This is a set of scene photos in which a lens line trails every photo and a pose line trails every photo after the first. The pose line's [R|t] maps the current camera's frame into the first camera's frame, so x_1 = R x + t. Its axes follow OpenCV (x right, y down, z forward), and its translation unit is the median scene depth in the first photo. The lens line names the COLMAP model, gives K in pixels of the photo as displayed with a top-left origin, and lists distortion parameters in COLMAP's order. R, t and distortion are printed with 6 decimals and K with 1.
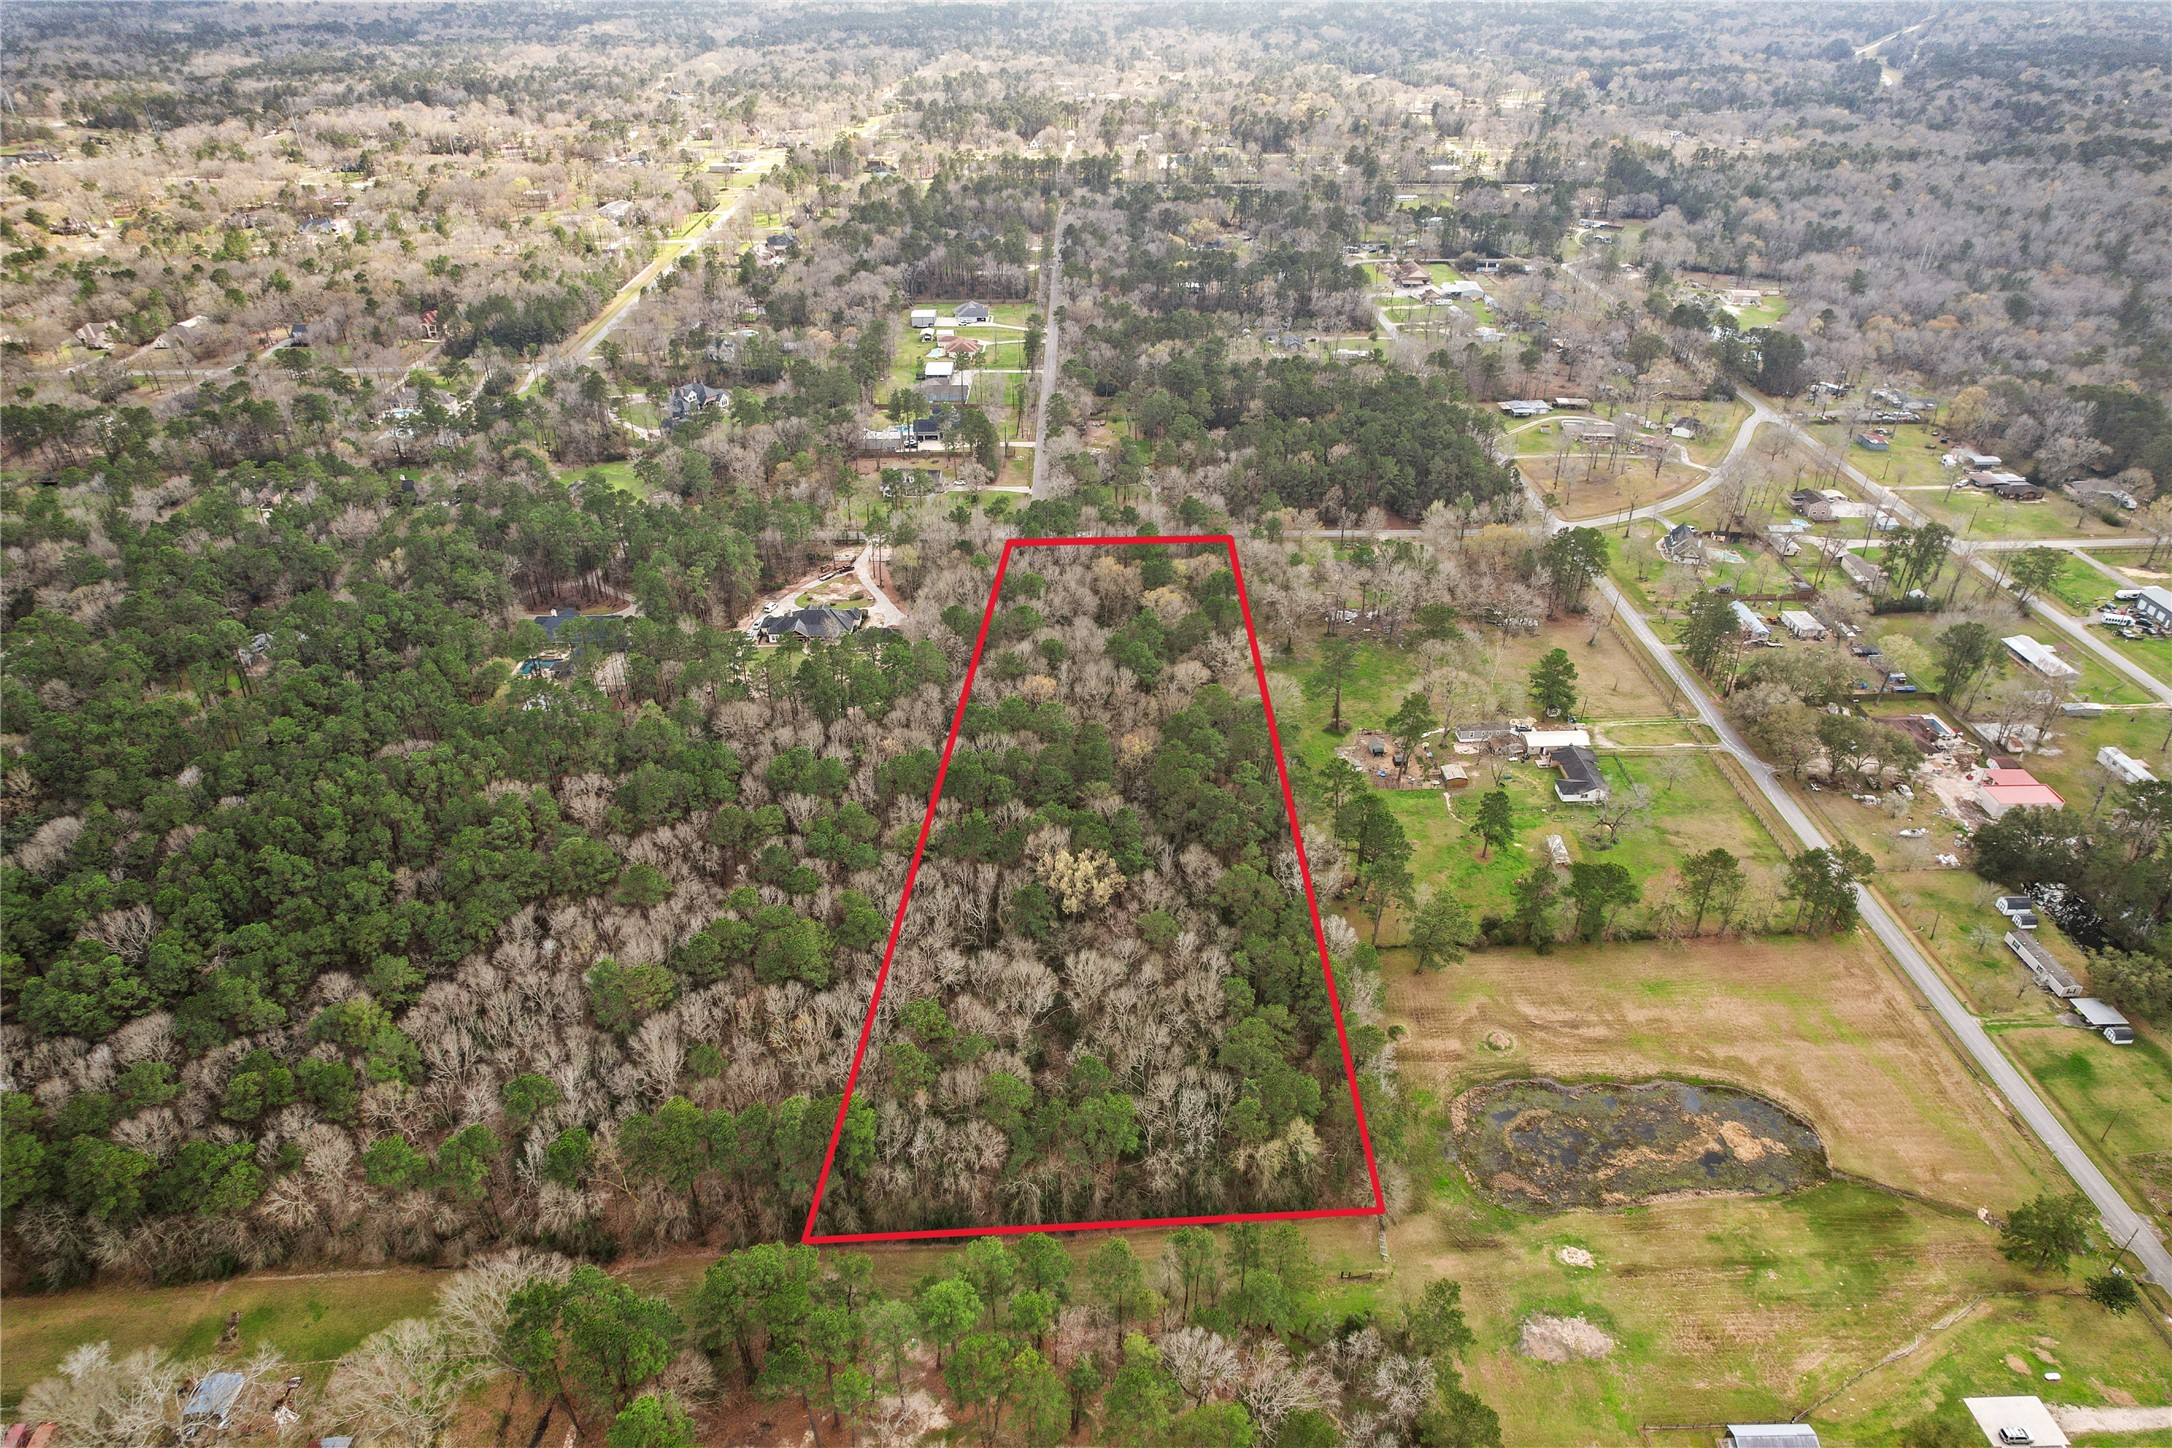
lens RADIAL K [[1384.8, 0, 1086.0], [0, 1384.8, 724.0], [0, 0, 1]] dist [-0.032562, -0.017668]
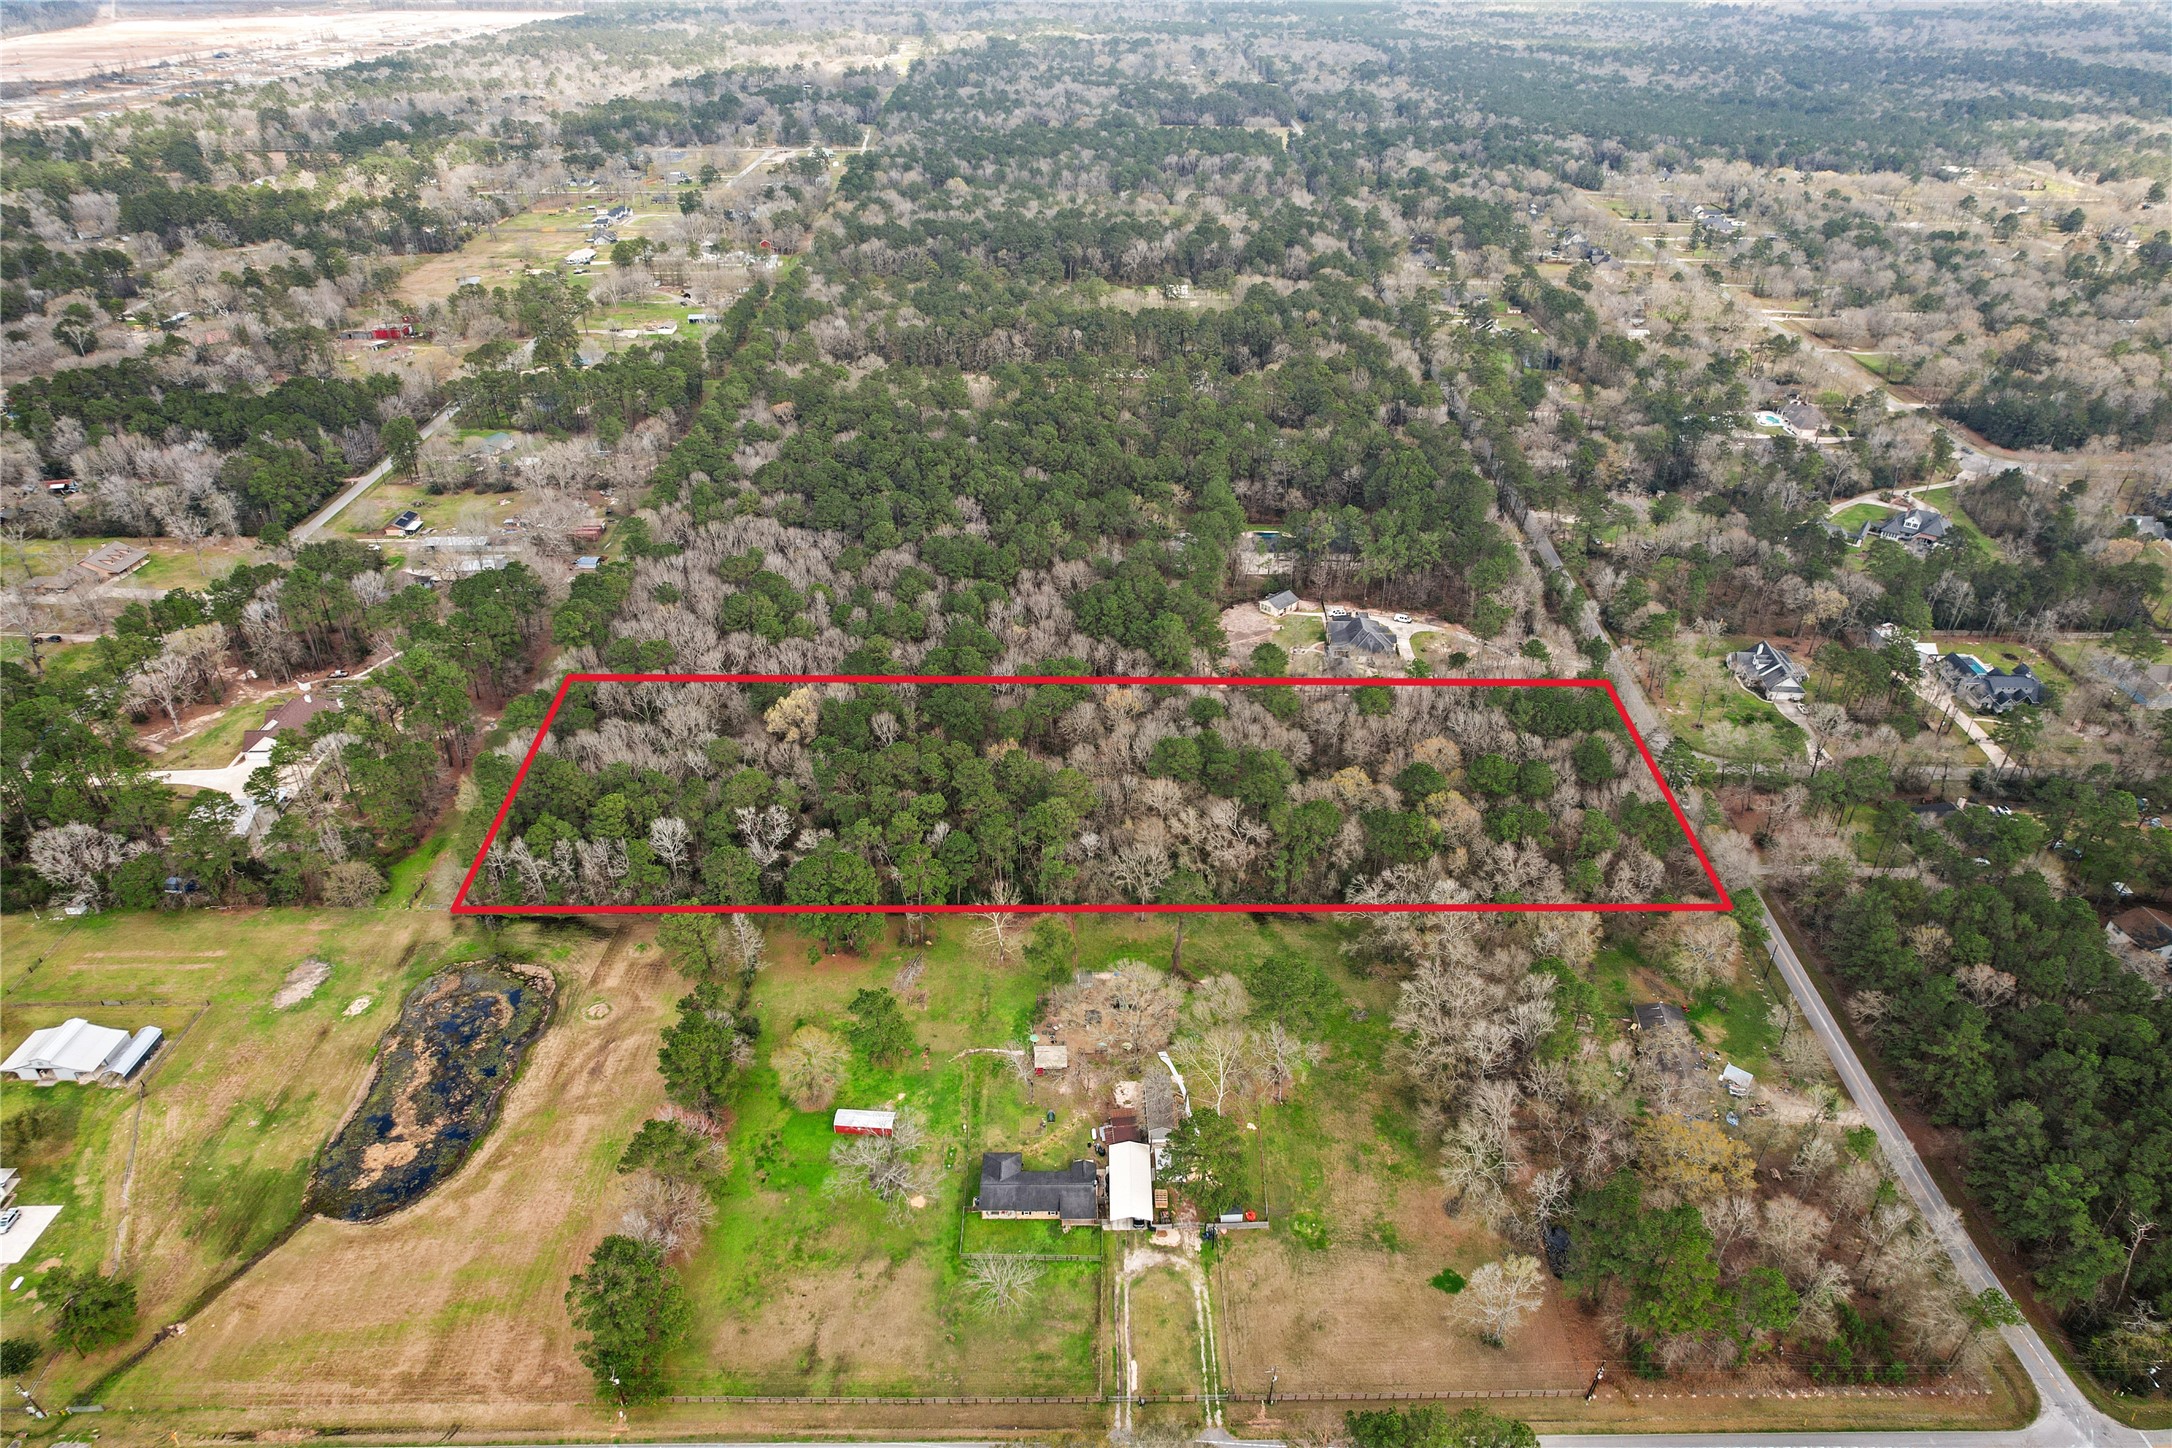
lens RADIAL K [[1356.5, 0, 1086.0], [0, 1356.5, 724.0], [0, 0, 1]] dist [-0.034224, 0.000369]
pose [[-0.028795, 0.525064, -0.850576, 0.955052], [-0.522479, 0.717527, 0.460620, -0.533930], [0.852166, 0.457672, 0.253674, 0.883230]]
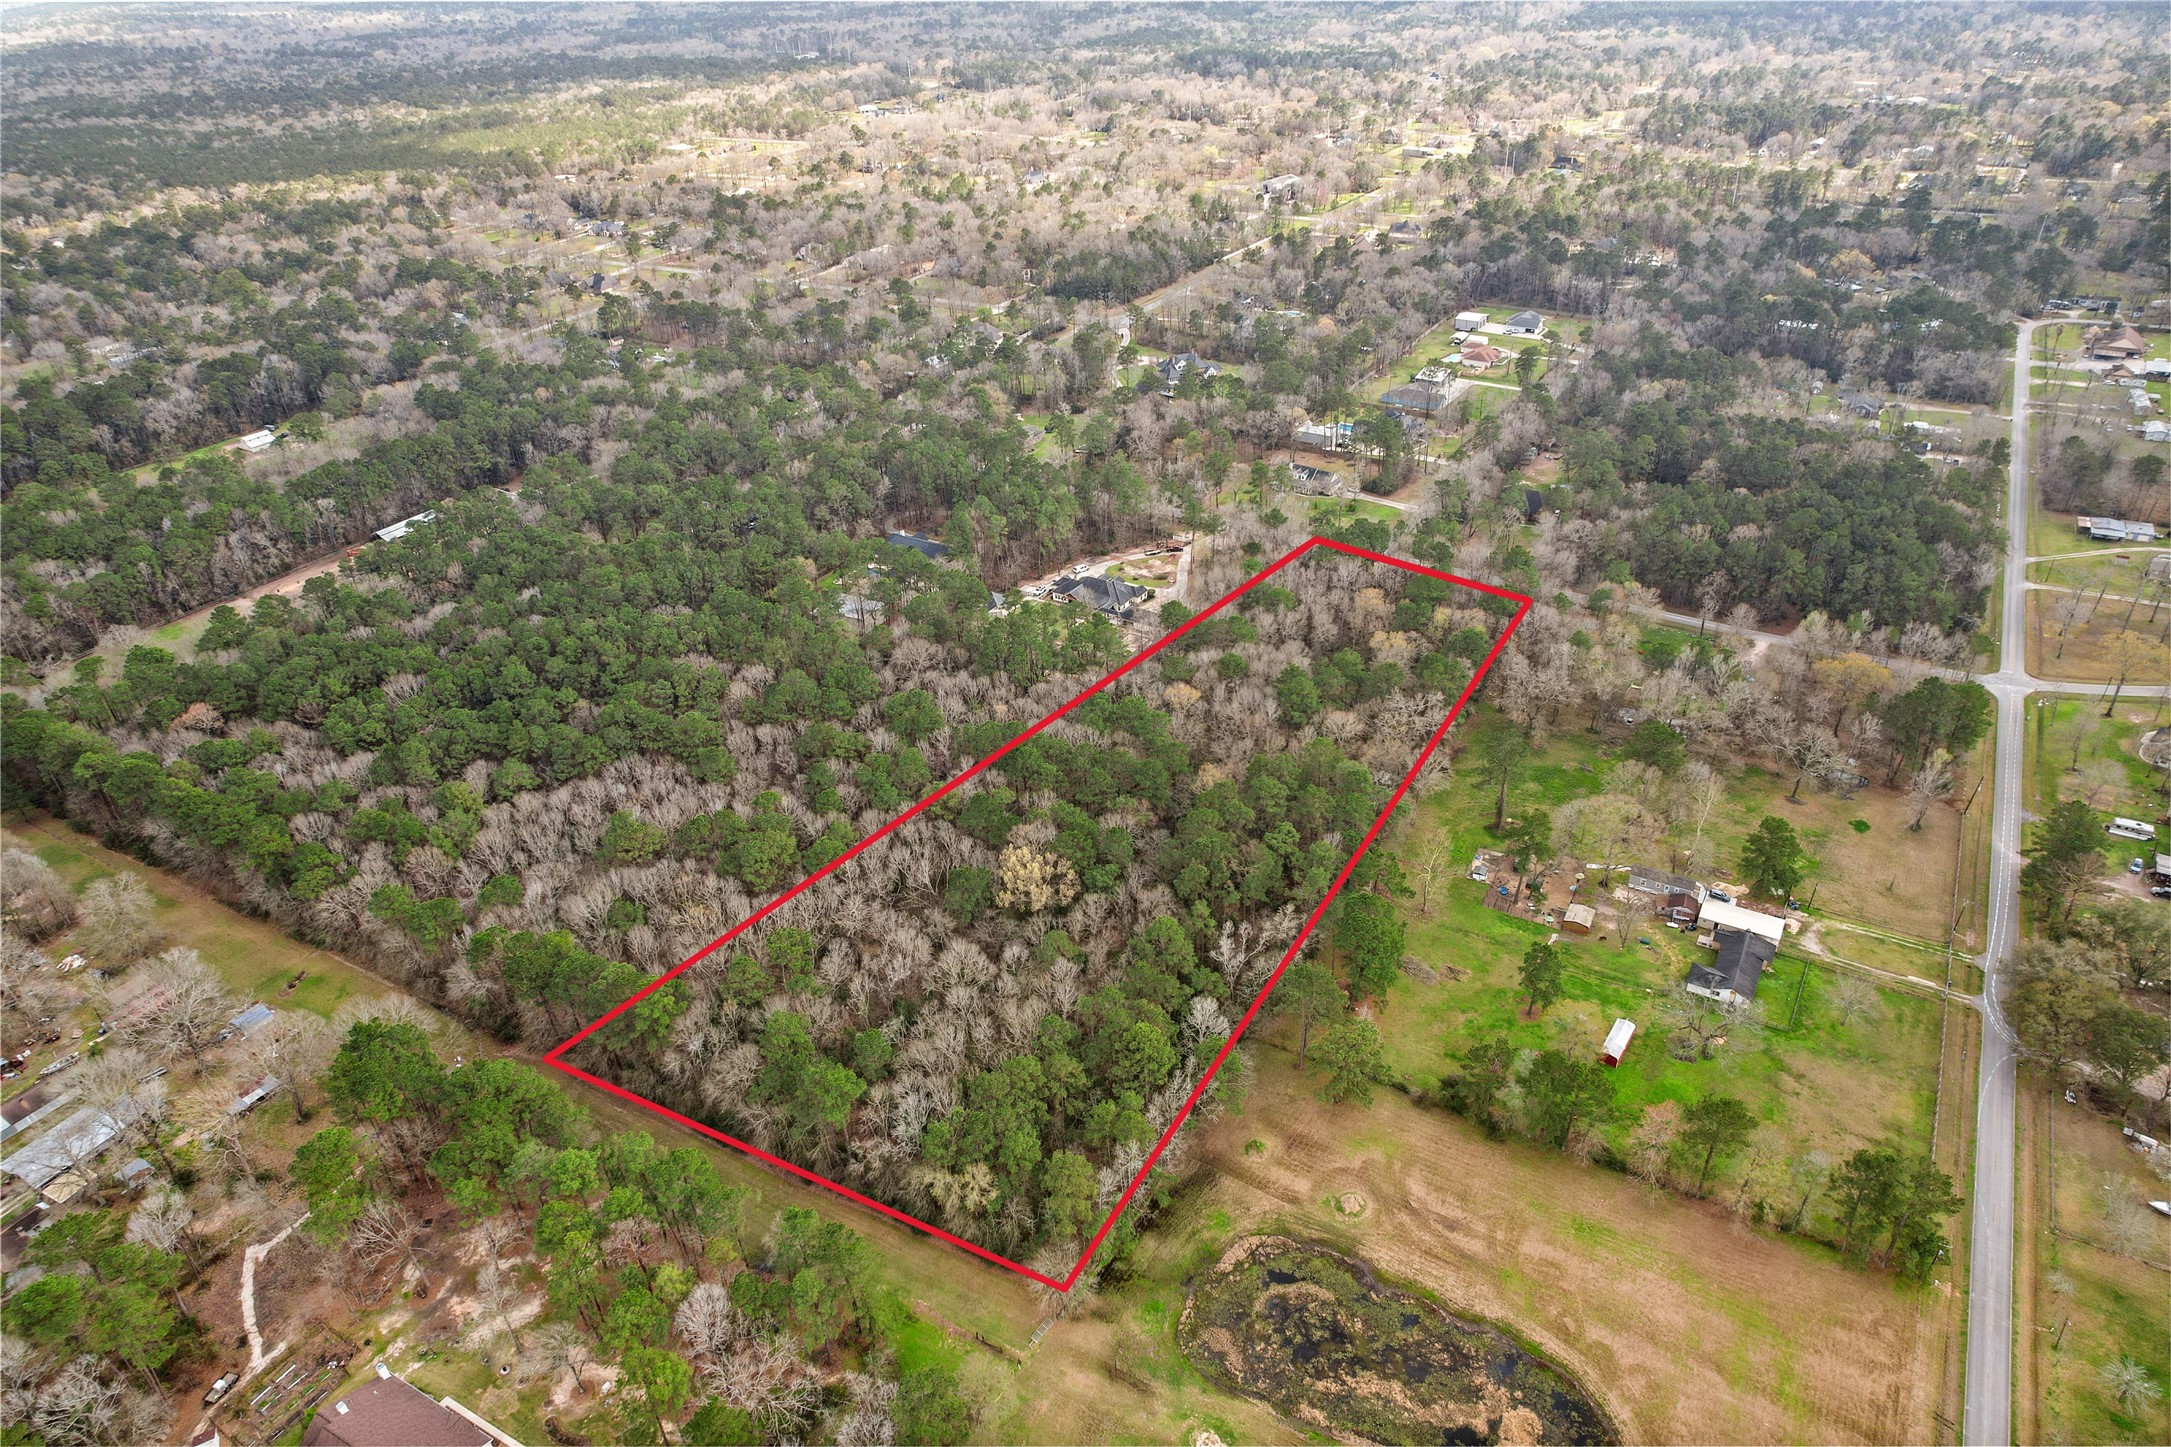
lens RADIAL K [[1369.3, 0, 1085.5], [0, 1369.3, 723.5], [0, 0, 1]] dist [-0.040154, 0.002098]
pose [[0.836975, 0.258399, -0.482393, 0.457758], [-0.250806, 0.964597, 0.081536, -0.083604], [0.486384, 0.052744, 0.872152, 0.141233]]
